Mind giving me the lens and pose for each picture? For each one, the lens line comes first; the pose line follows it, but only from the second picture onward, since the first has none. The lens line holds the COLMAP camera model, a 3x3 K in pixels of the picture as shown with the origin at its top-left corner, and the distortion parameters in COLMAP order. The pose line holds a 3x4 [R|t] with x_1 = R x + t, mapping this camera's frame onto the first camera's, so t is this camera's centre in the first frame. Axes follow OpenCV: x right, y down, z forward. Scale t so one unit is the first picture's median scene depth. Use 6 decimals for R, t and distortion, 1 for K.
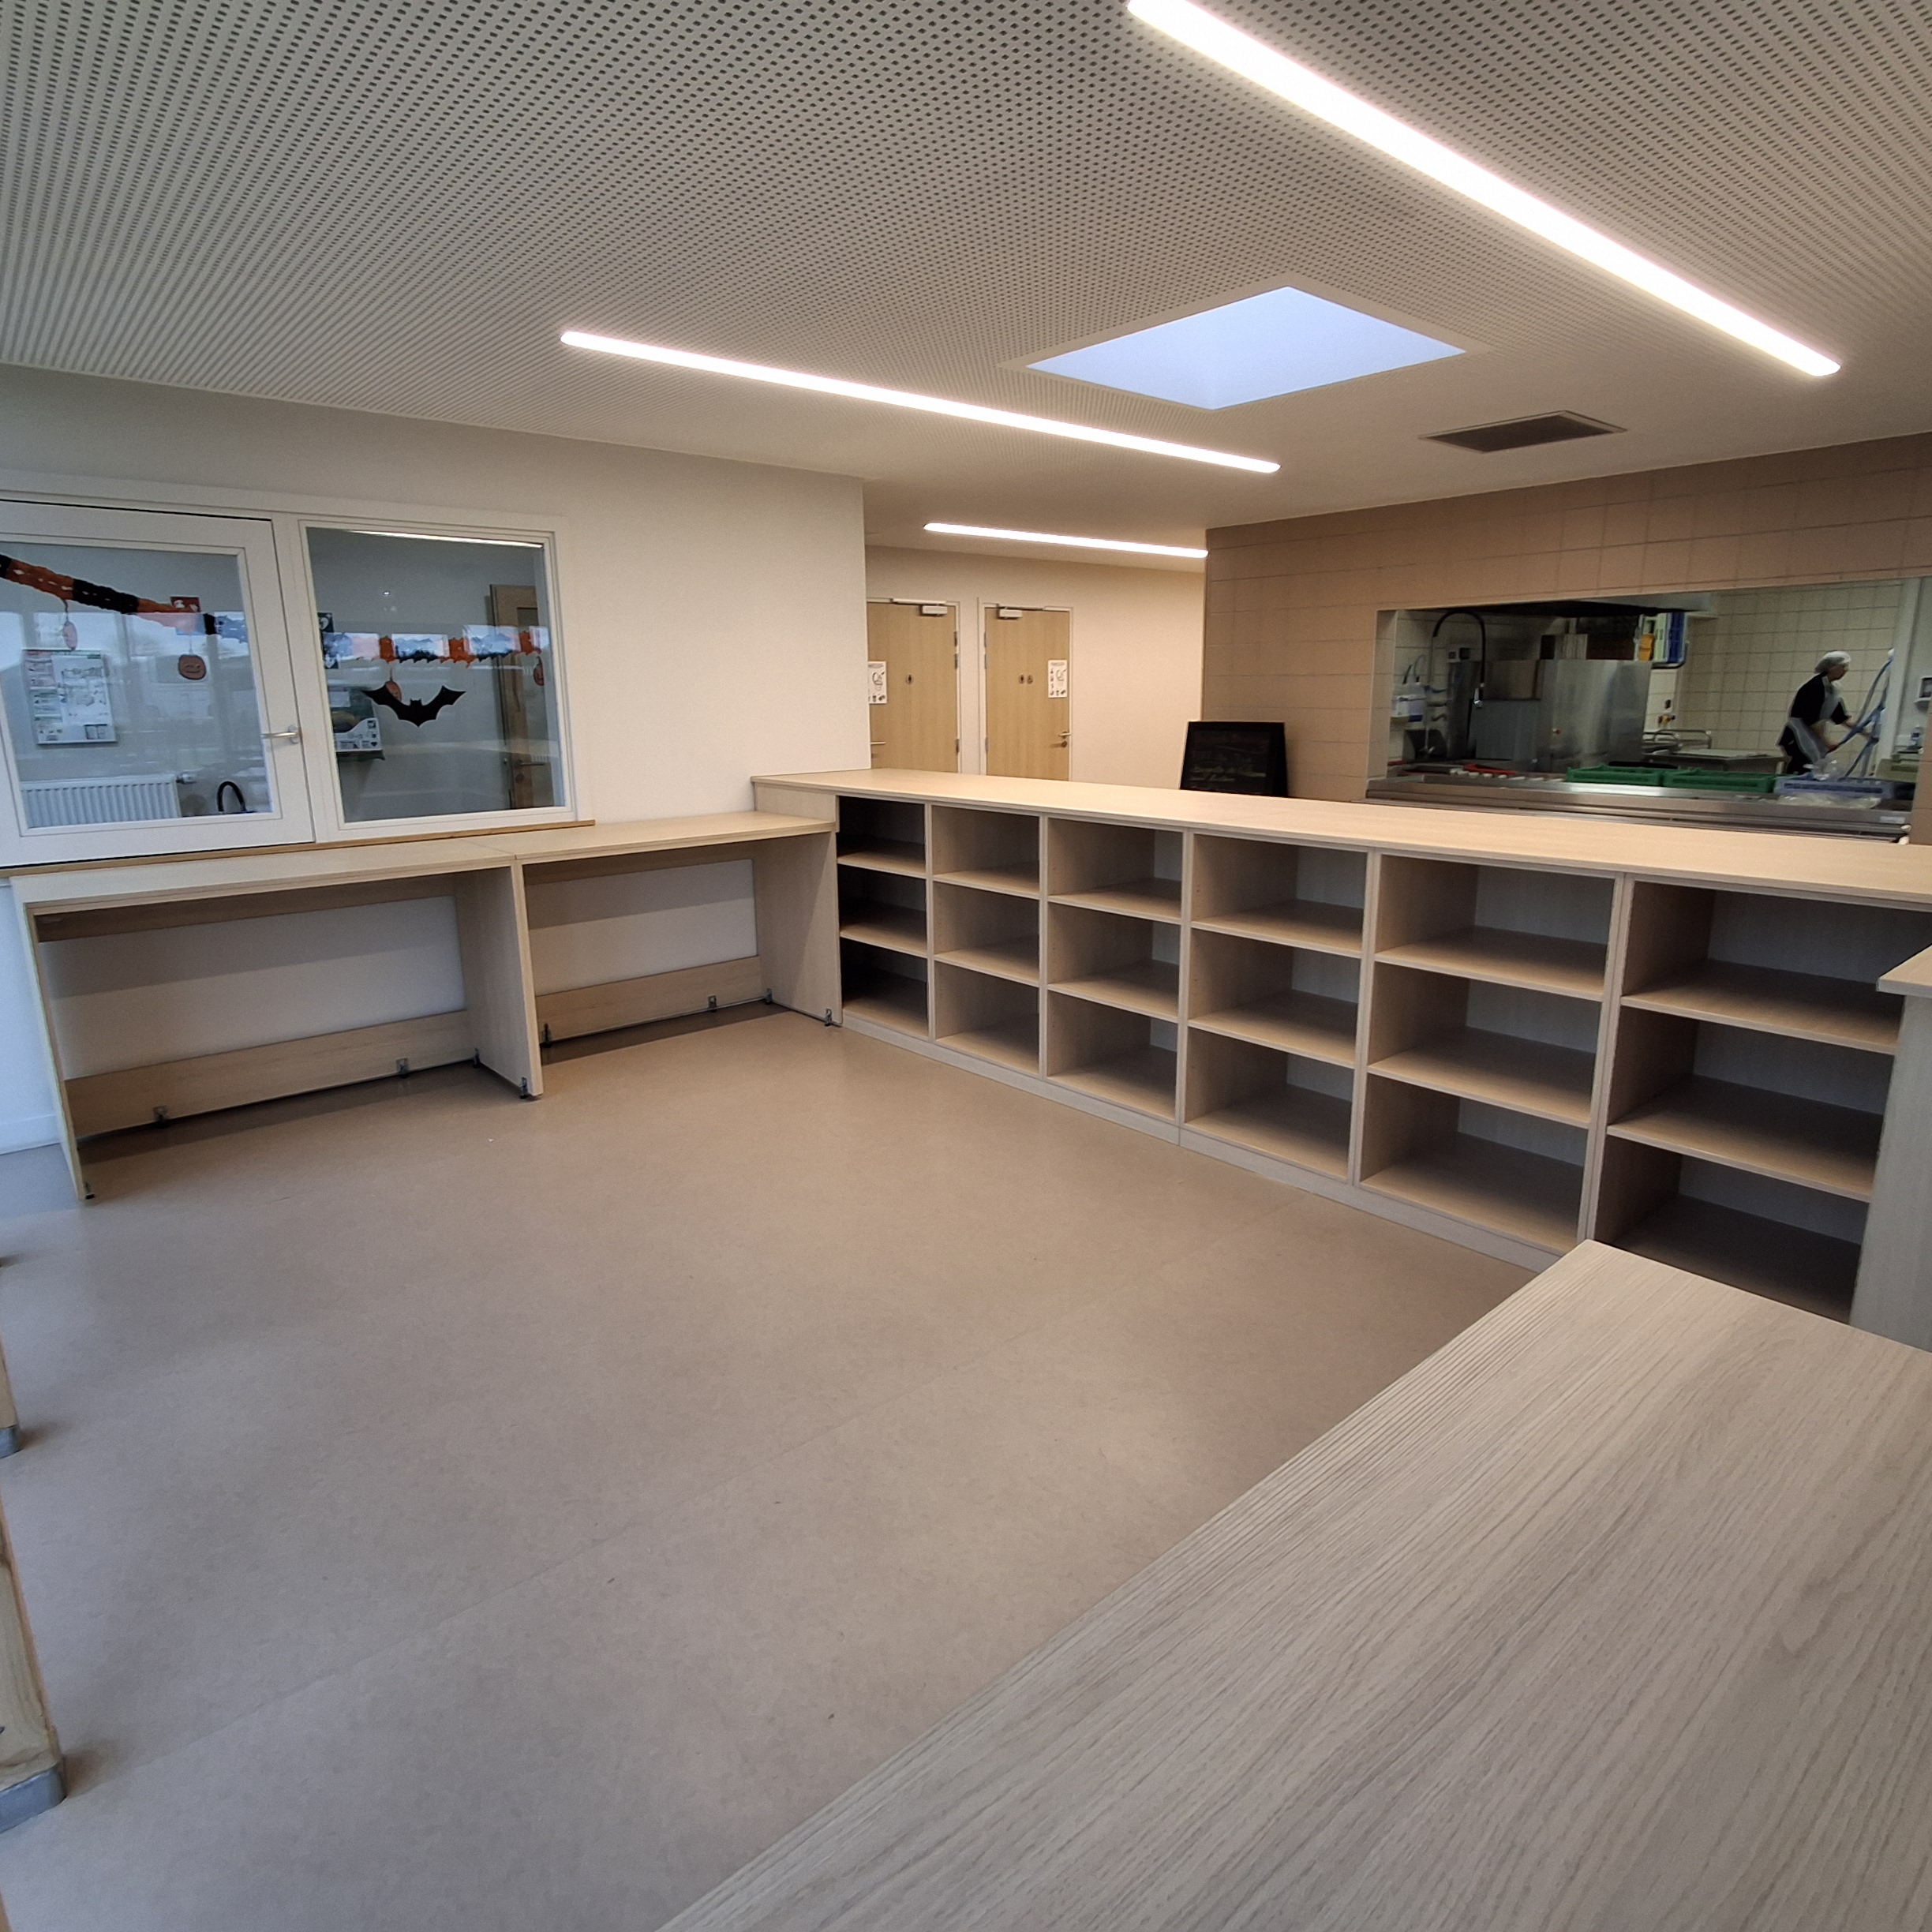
lens RADIAL K [[1177.8, 0, 960.8], [0, 1177.8, 946.5], [0, 0, 1]] dist [-0.014810, 0.016097]
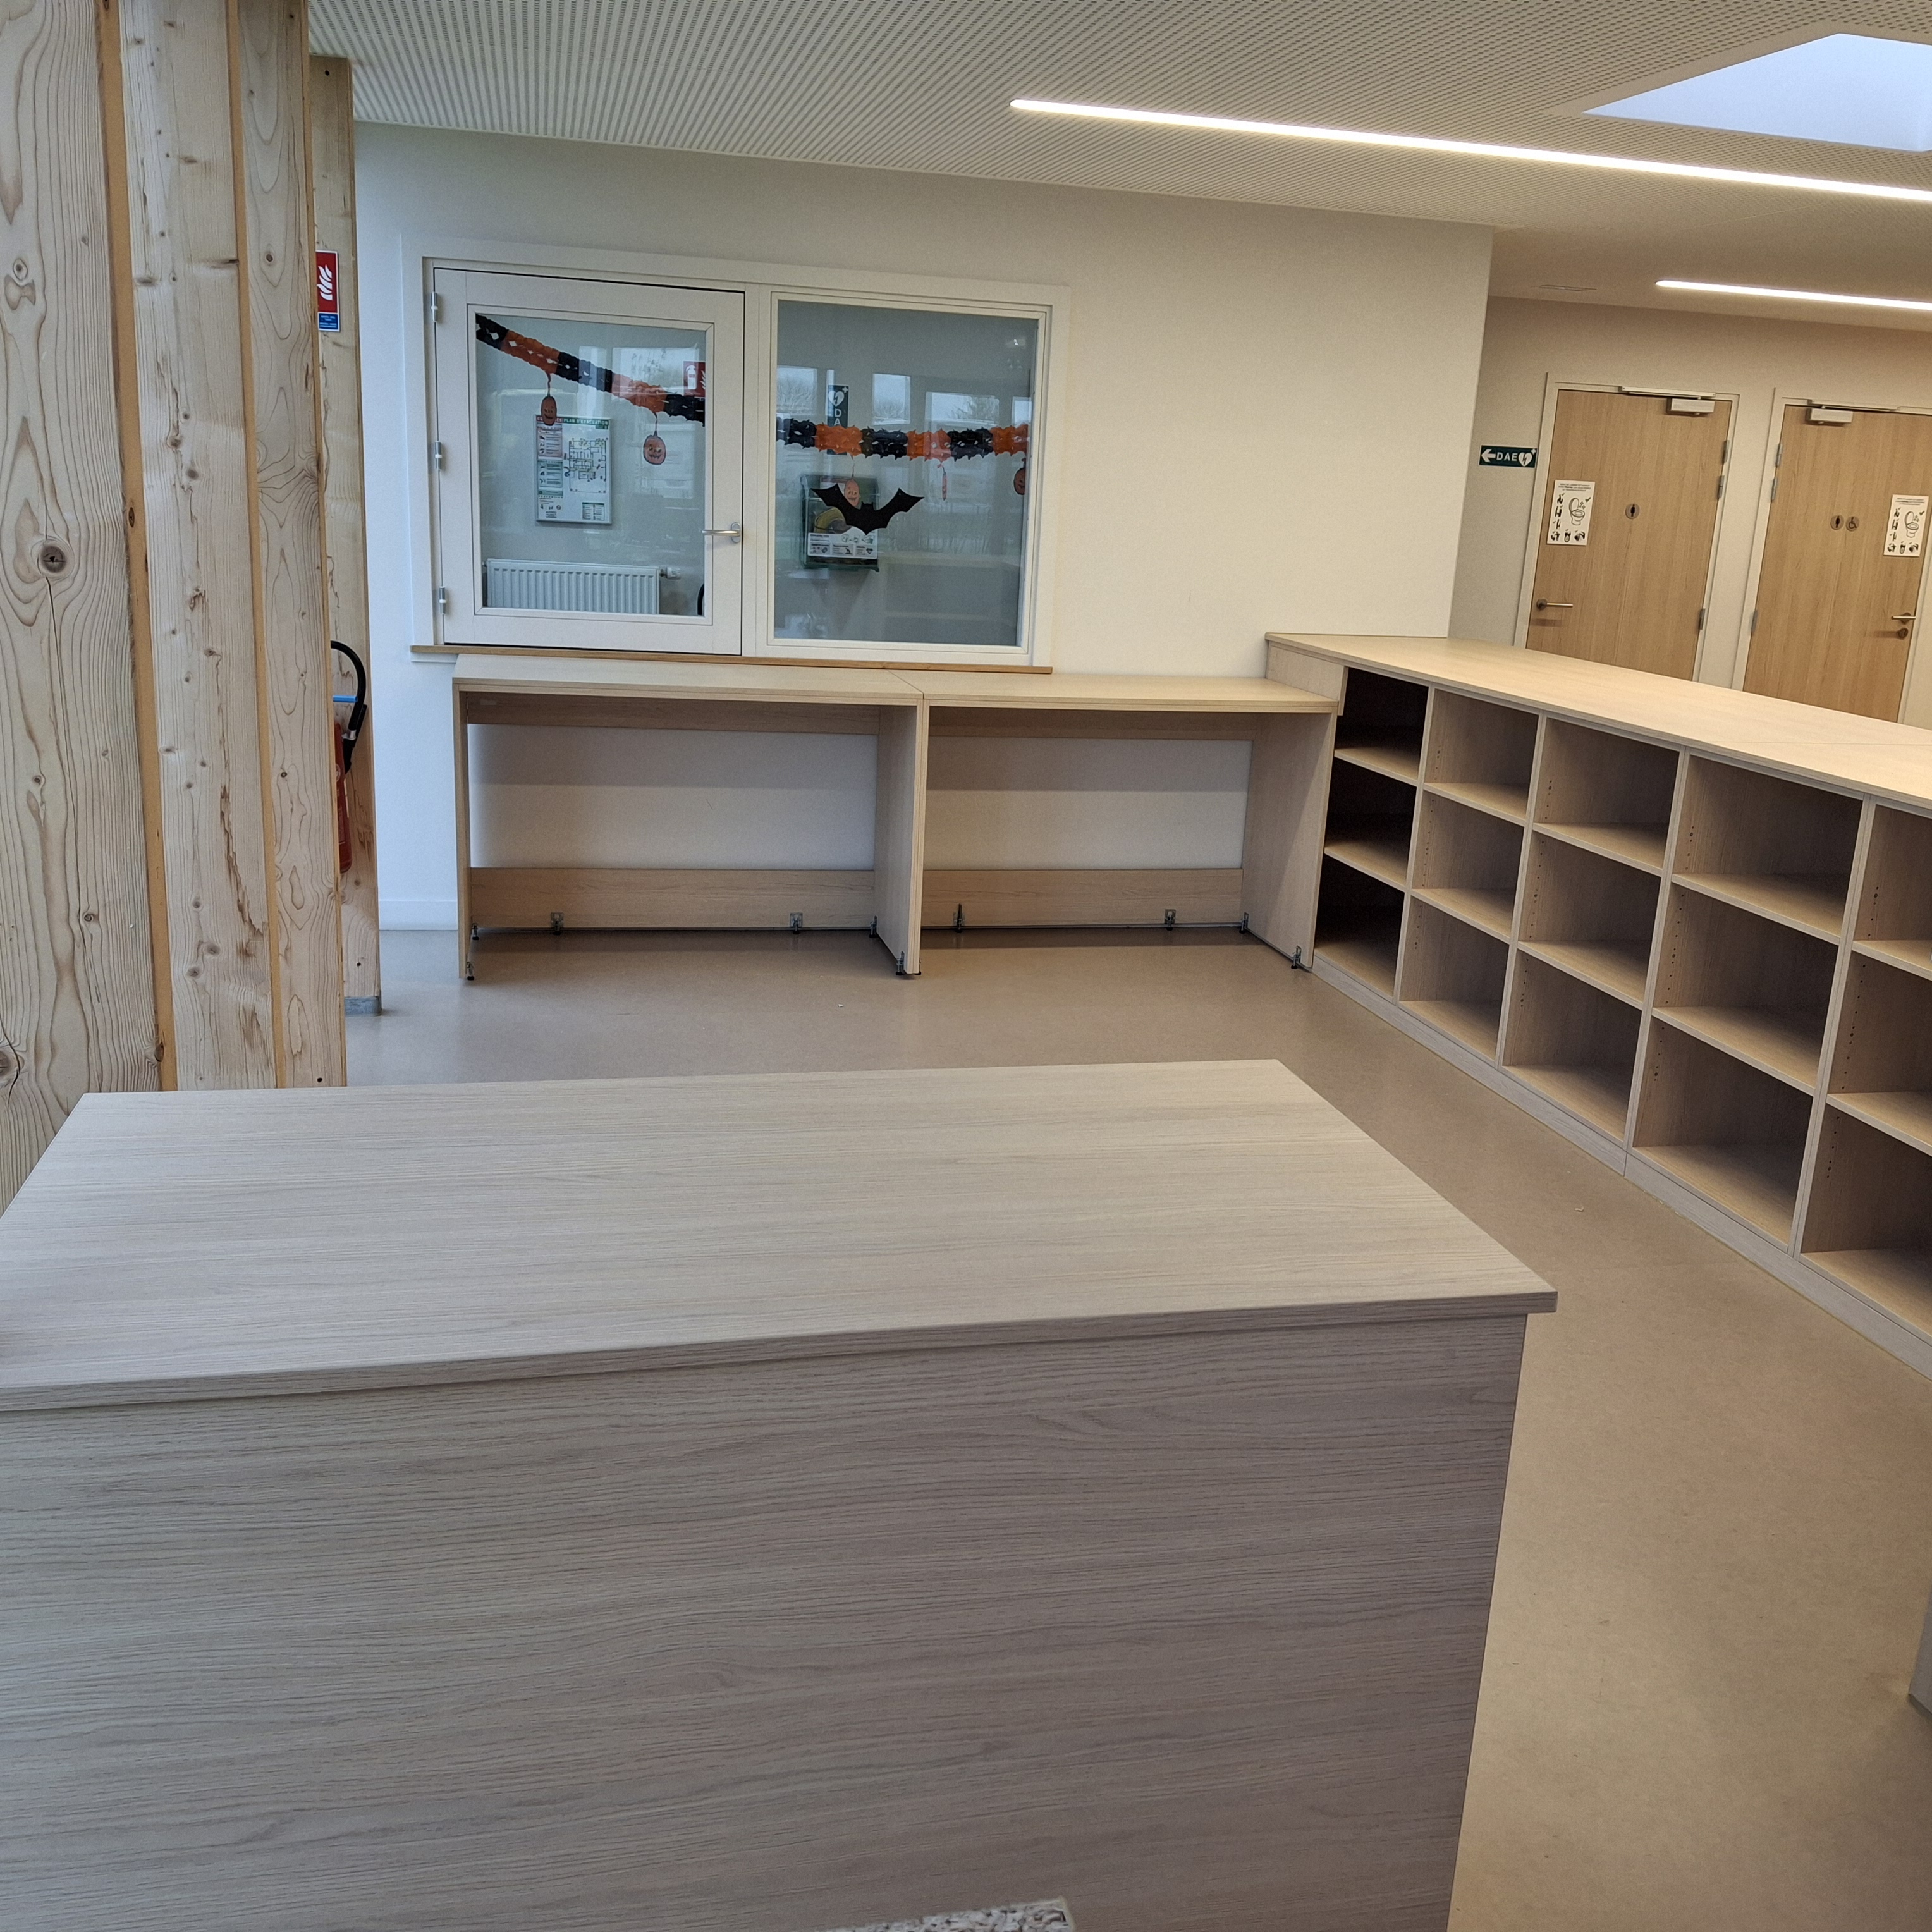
lens RADIAL K [[1872.5, 0, 1011.8], [0, 1872.5, 967.4], [0, 0, 1]] dist [0.162895, -0.351548]
pose [[0.888005, 0.170658, -0.426994, 0.241068], [-0.158474, 0.985273, 0.064214, 0.017607], [0.431664, 0.010645, 0.901972, -0.175432]]
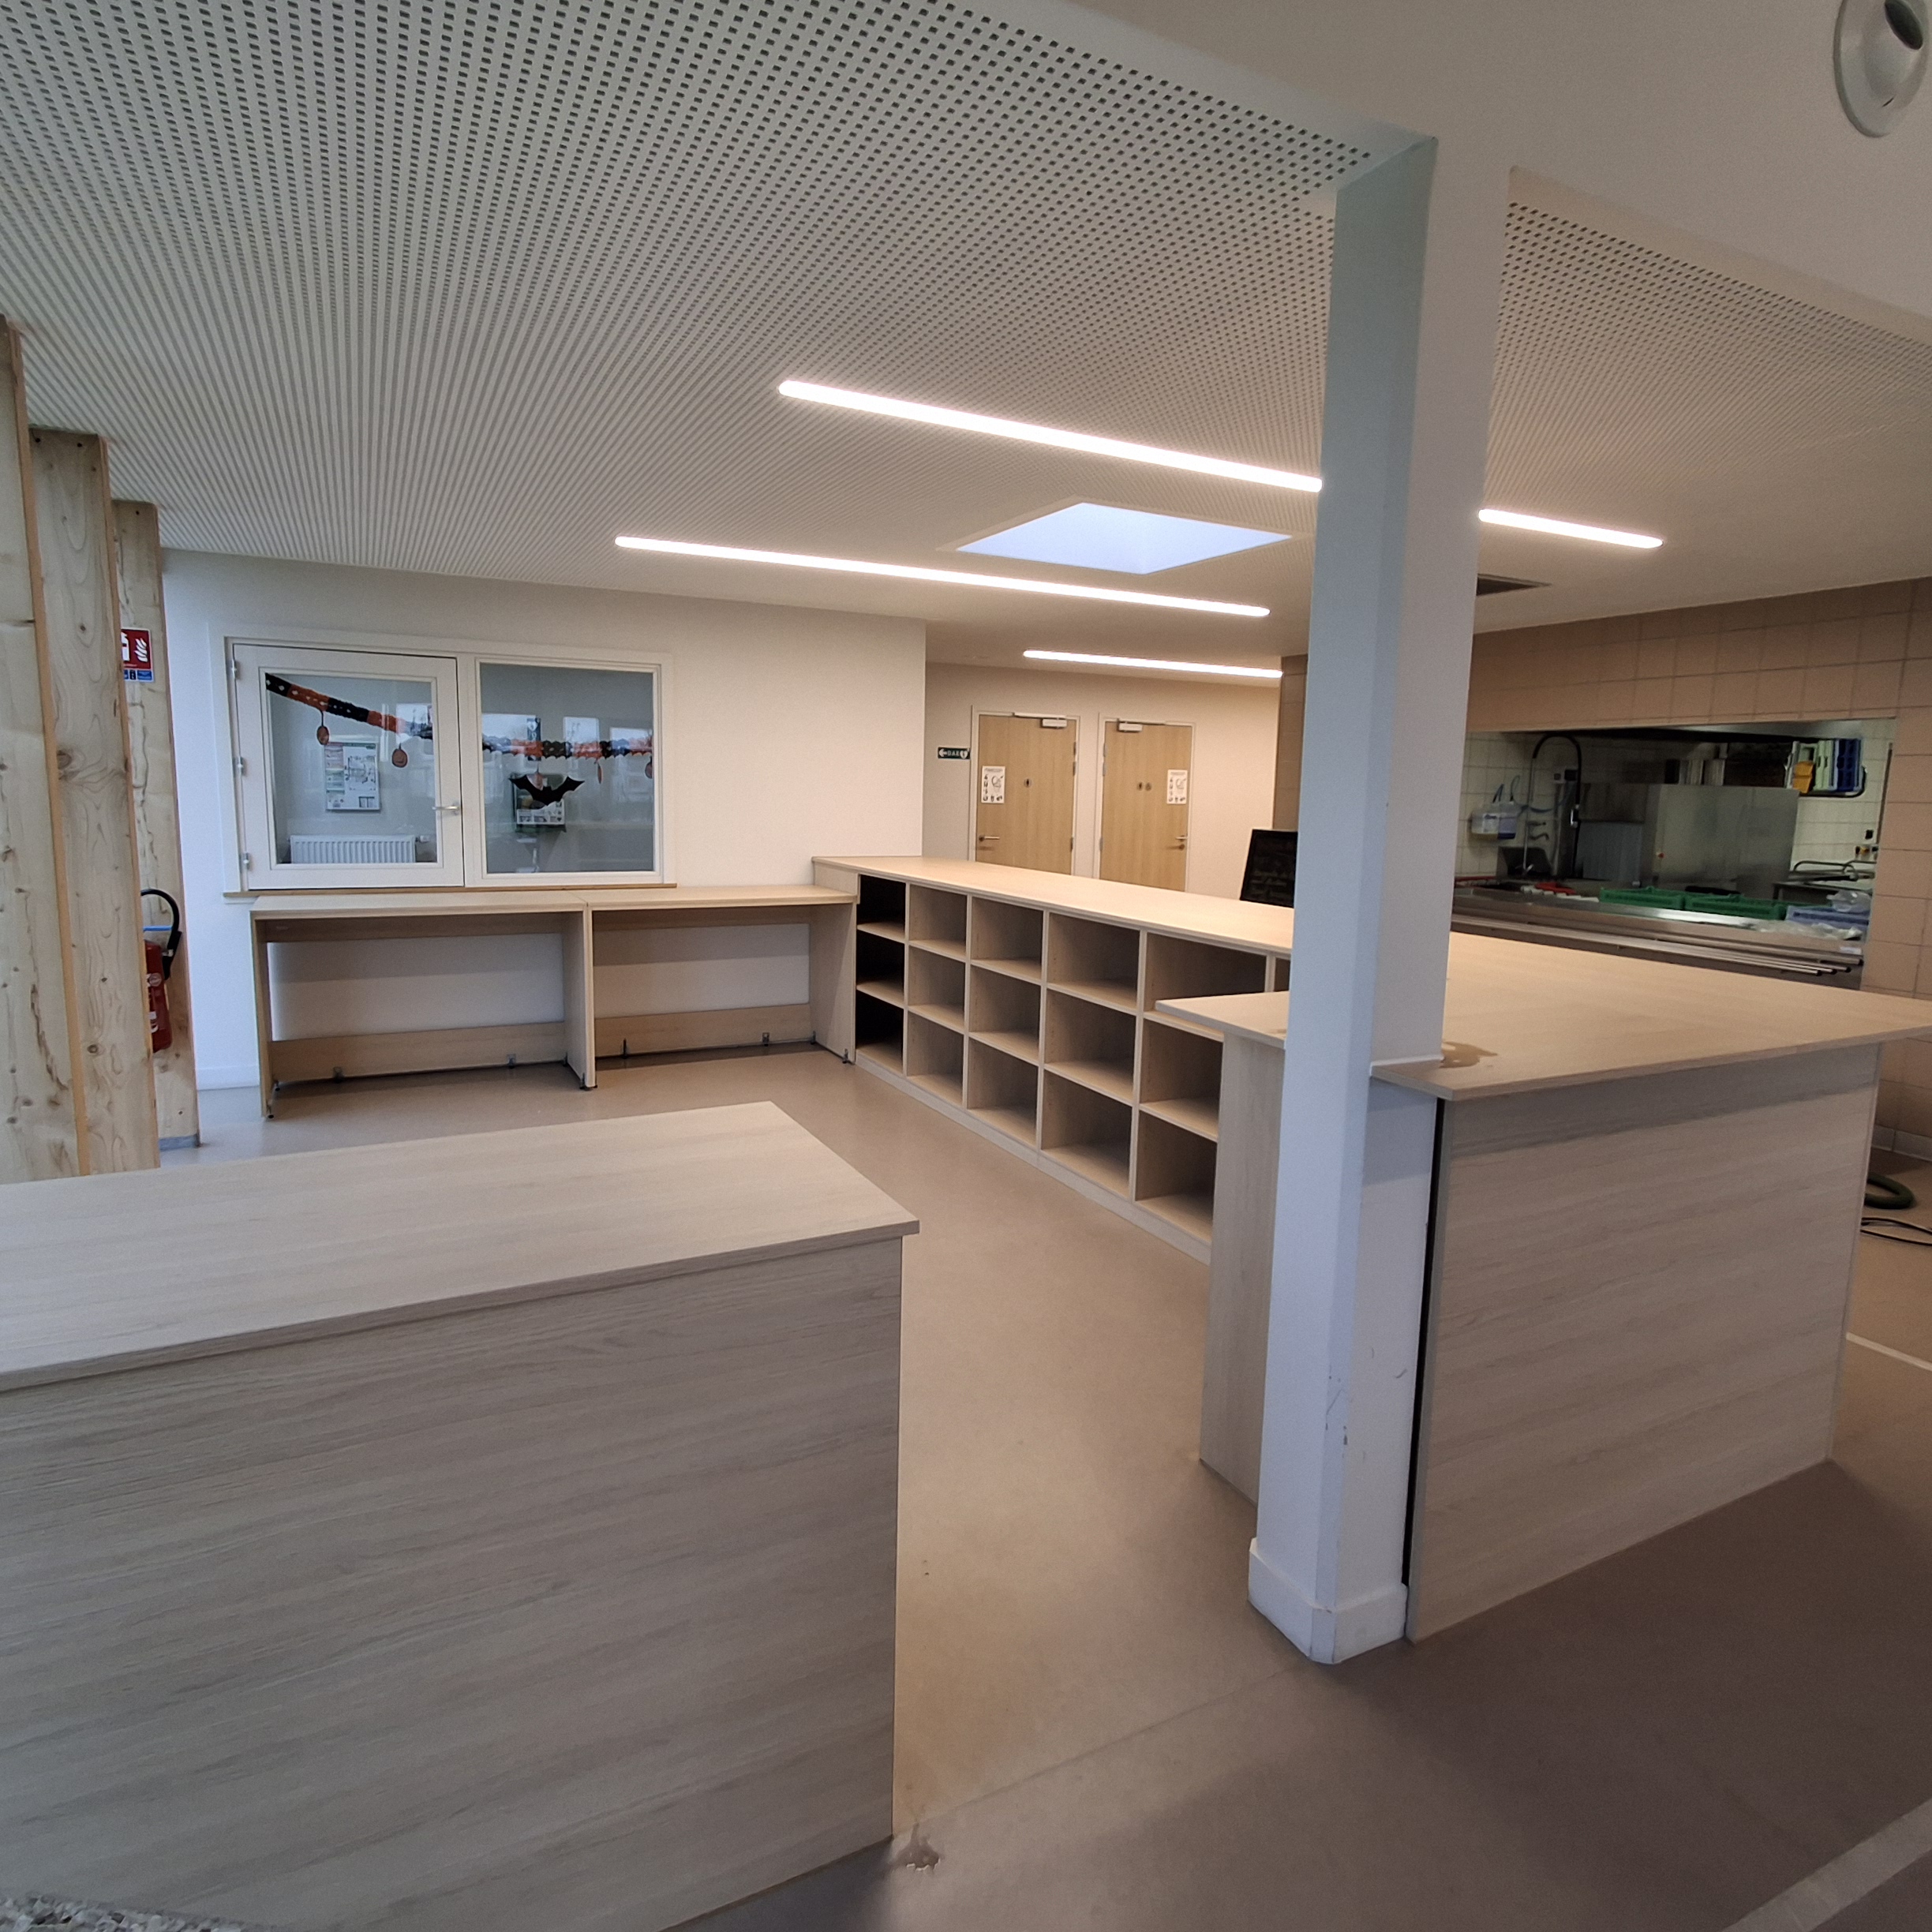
lens RADIAL K [[1177.8, 0, 960.8], [0, 1177.8, 946.5], [0, 0, 1]] dist [-0.014810, 0.016097]
pose [[0.970901, 0.063886, -0.230803, 0.271205], [-0.082727, 0.993903, -0.072891, 0.026394], [0.224739, 0.089863, 0.970266, -0.155494]]
